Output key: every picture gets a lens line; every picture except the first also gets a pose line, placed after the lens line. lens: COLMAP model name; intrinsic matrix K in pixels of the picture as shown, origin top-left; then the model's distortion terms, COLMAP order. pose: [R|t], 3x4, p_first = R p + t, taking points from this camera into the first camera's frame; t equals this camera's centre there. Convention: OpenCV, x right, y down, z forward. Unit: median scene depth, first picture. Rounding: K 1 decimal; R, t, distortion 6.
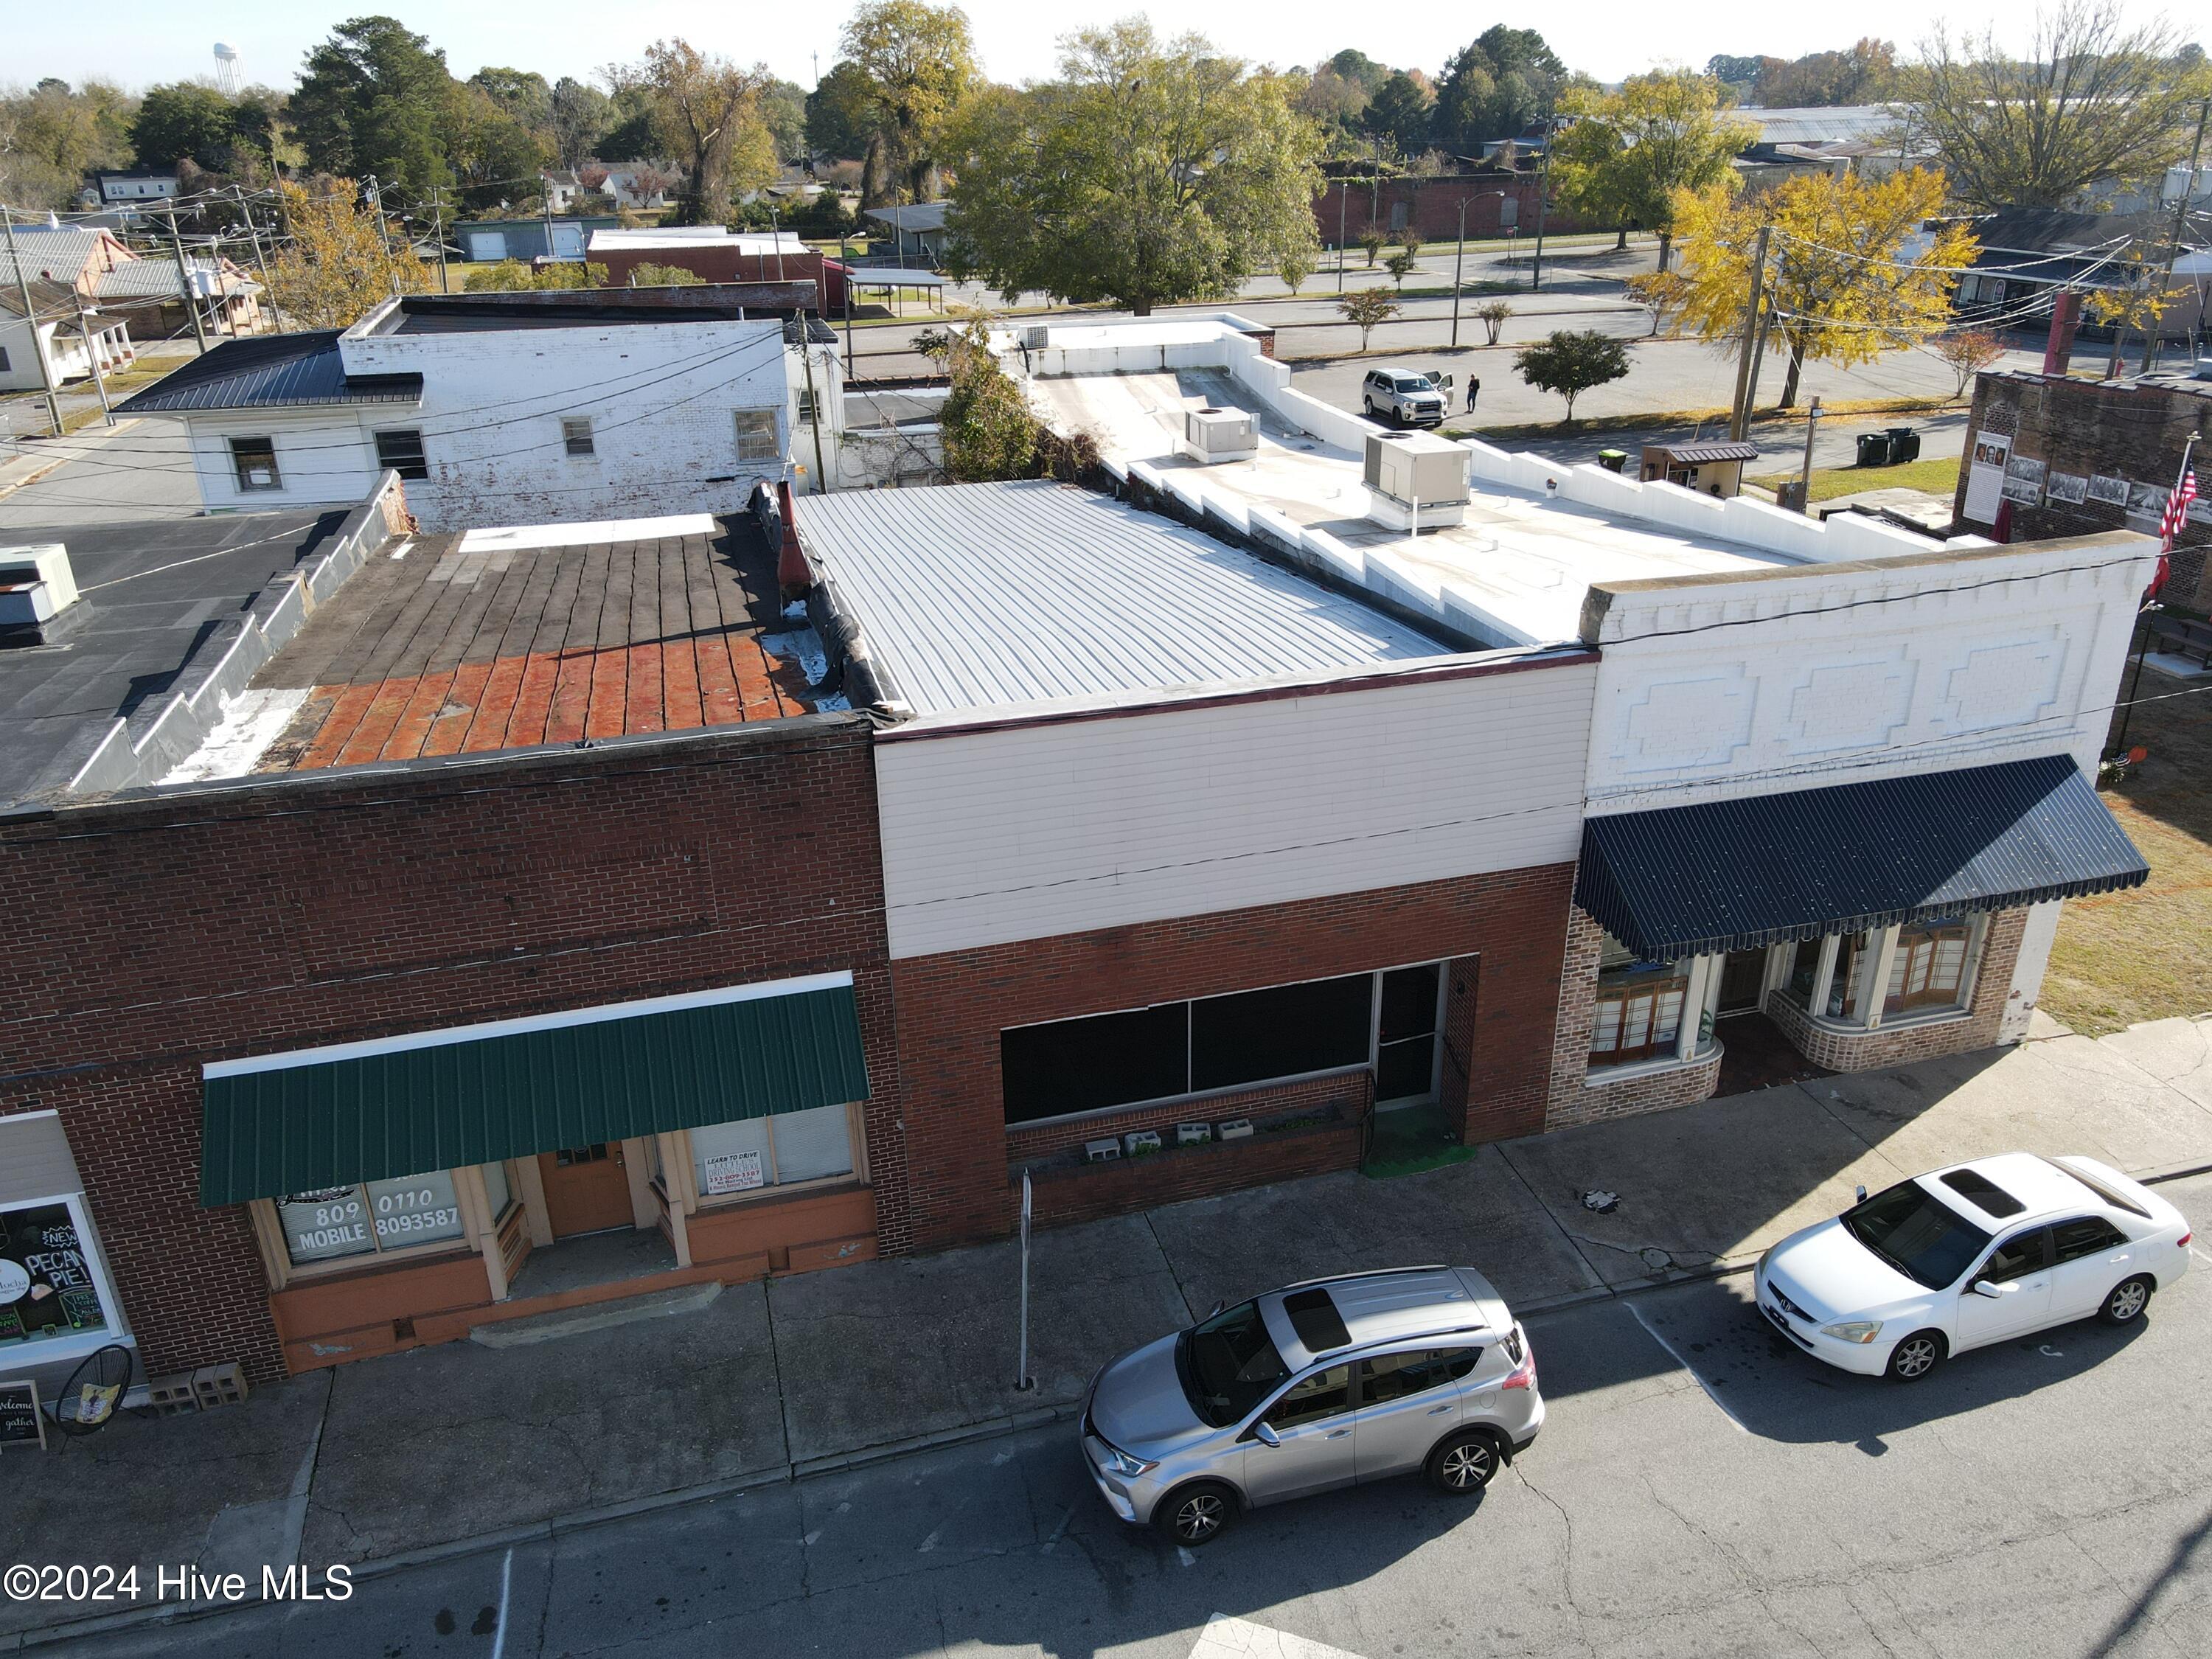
lens RADIAL K [[1612.0, 0, 1116.2], [0, 1612.0, 810.8], [0, 0, 1]] dist [0.019543, 0.000563]
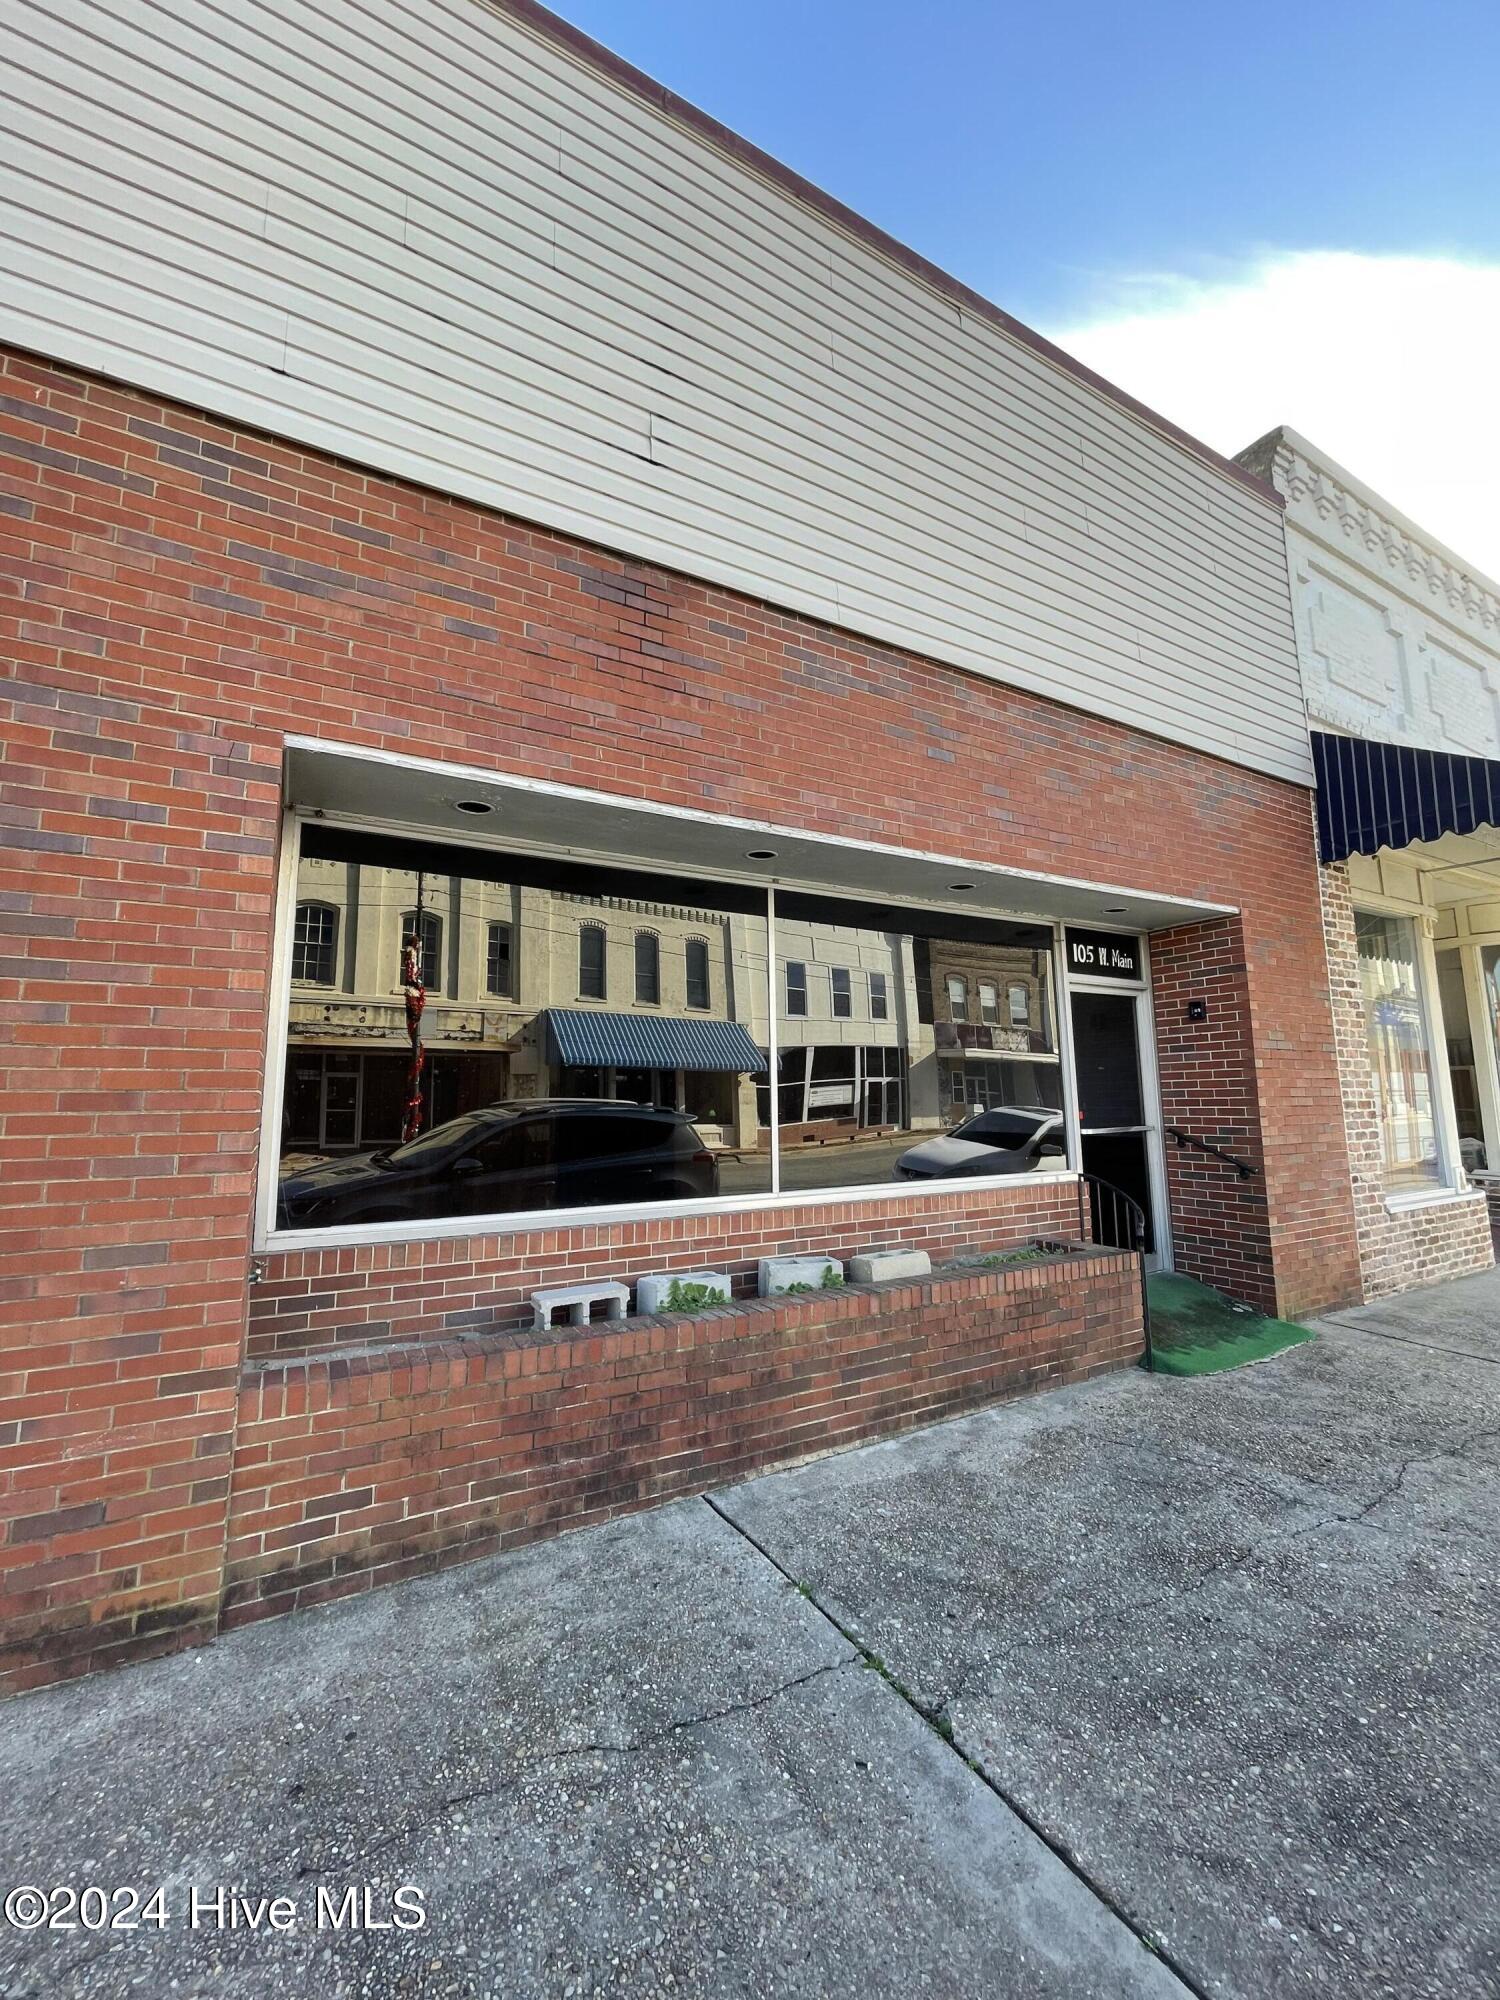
lens RADIAL K [[807.4, 0, 749.3], [0, 807.4, 988.5], [0, 0, 1]] dist [-0.006018, 0.001956]
pose [[0.970648, 0.038723, 0.237369, -0.016175], [0.092609, 0.850675, -0.517470, 0.229972], [-0.221961, 0.524264, 0.822120, 0.751888]]
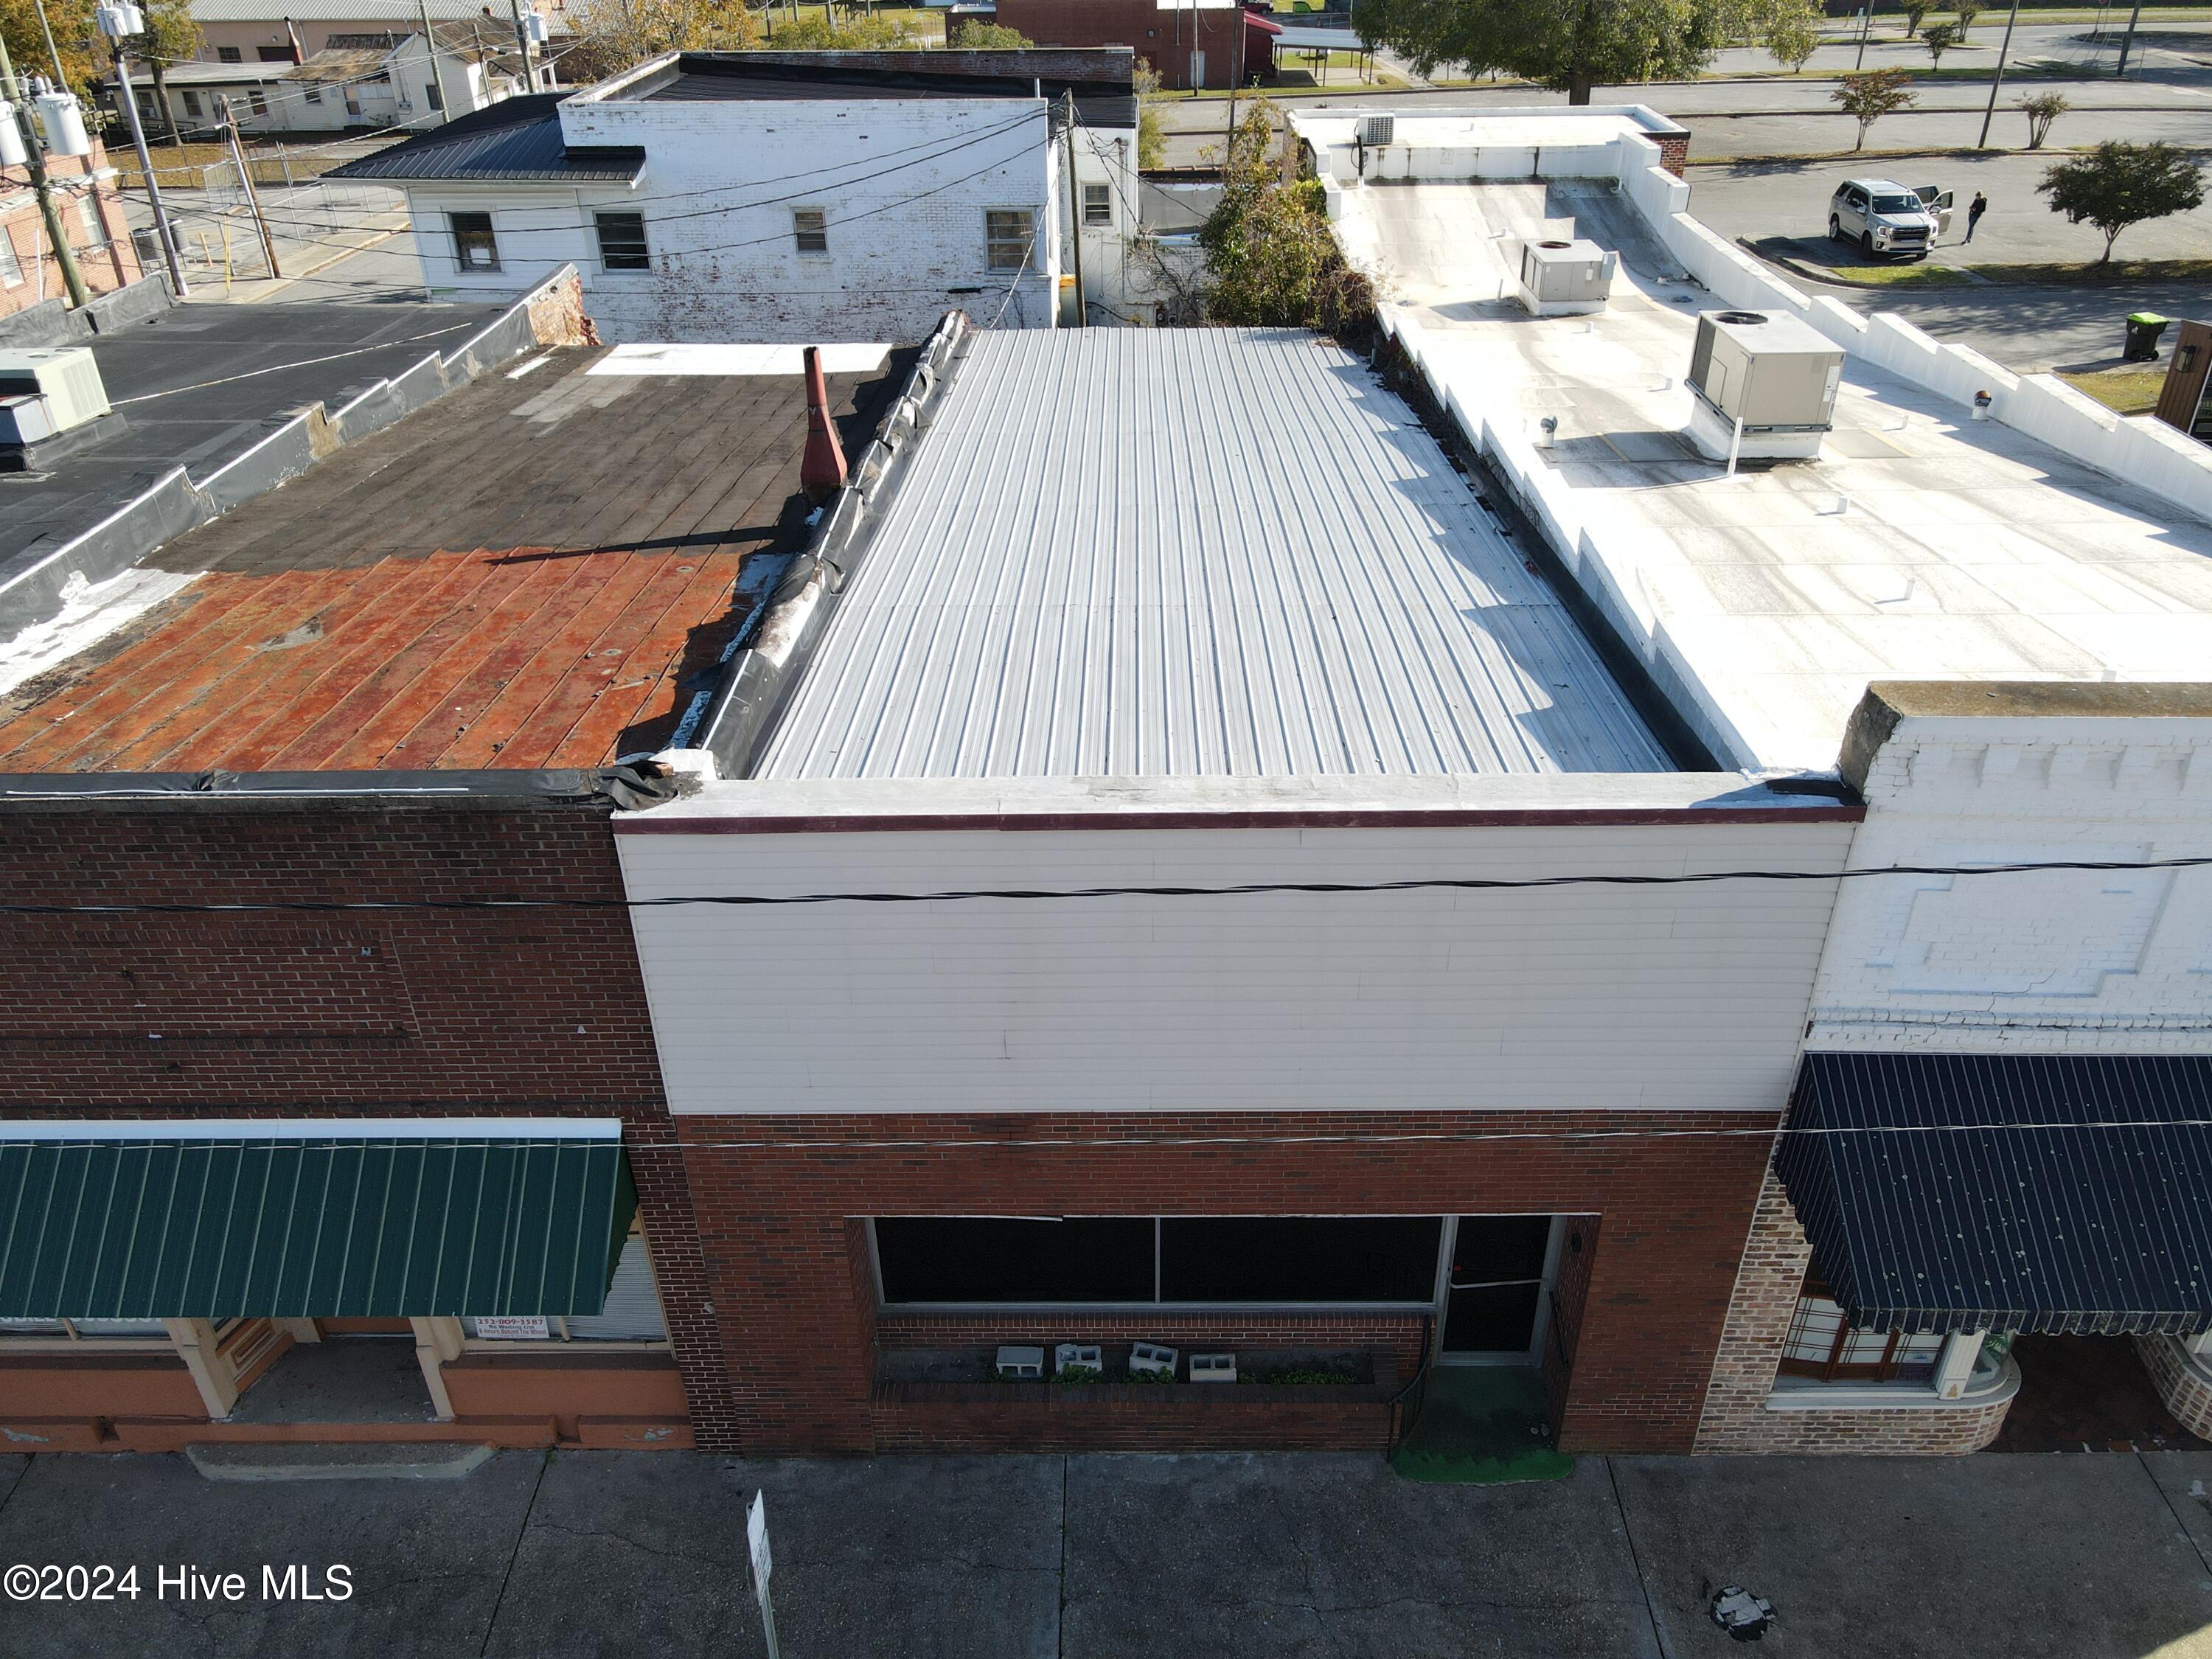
lens RADIAL K [[1612.0, 0, 1115.3], [0, 1612.0, 811.7], [0, 0, 1]] dist [0.019543, 0.000563]
pose [[0.960148, 0.146065, -0.238287, 0.156583], [-0.114074, 0.983128, 0.142988, -0.128642], [0.255152, -0.110107, 0.960611, 0.324563]]
